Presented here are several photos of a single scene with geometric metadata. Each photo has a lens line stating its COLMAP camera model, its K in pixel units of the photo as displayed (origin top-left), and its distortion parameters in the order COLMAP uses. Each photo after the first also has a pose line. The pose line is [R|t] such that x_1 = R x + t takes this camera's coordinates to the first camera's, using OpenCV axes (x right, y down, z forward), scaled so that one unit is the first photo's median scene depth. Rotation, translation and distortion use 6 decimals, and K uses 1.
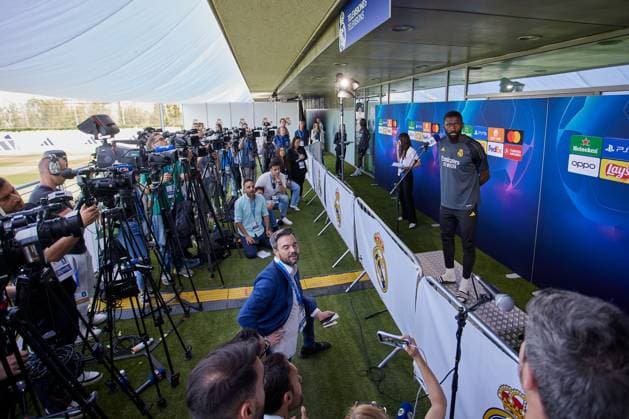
lens RADIAL K [[355.3, 0, 335.1], [0, 355.3, 183.0], [0, 0, 1]] dist [-0.023589, 0.005742]
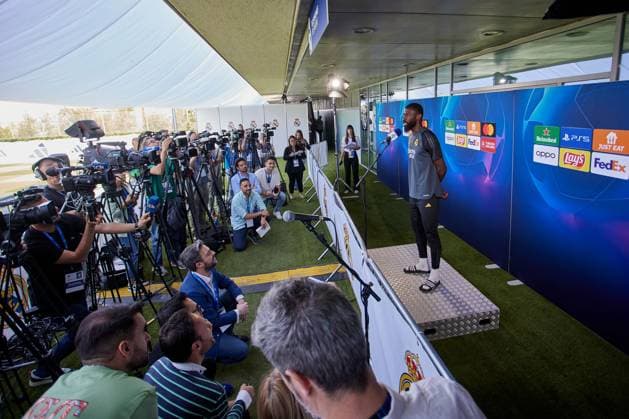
lens RADIAL K [[355.5, 0, 336.7], [0, 355.5, 176.9], [0, 0, 1]] dist [-0.018733, -0.000095]
pose [[0.997946, -0.021242, -0.060444, 0.123807], [0.020175, 0.999631, -0.018207, 0.015426], [0.060808, 0.016950, 0.998006, -0.046837]]
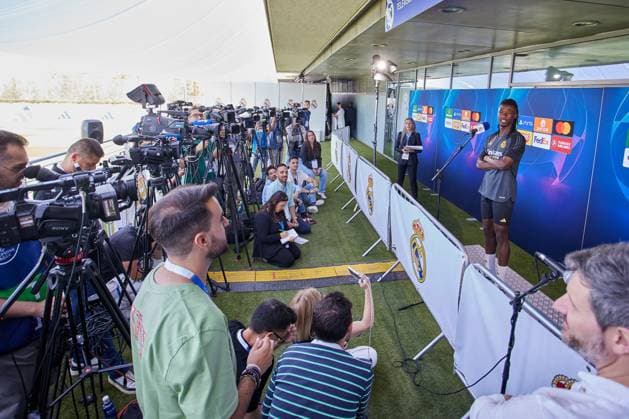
lens RADIAL K [[379.2, 0, 339.5], [0, 379.2, 165.4], [0, 0, 1]] dist [-0.029903, 0.012336]
pose [[0.997793, 0.049728, -0.044010, -0.039882], [-0.050595, 0.998542, -0.018802, 0.017583], [0.043011, 0.020987, 0.998854, -0.025137]]
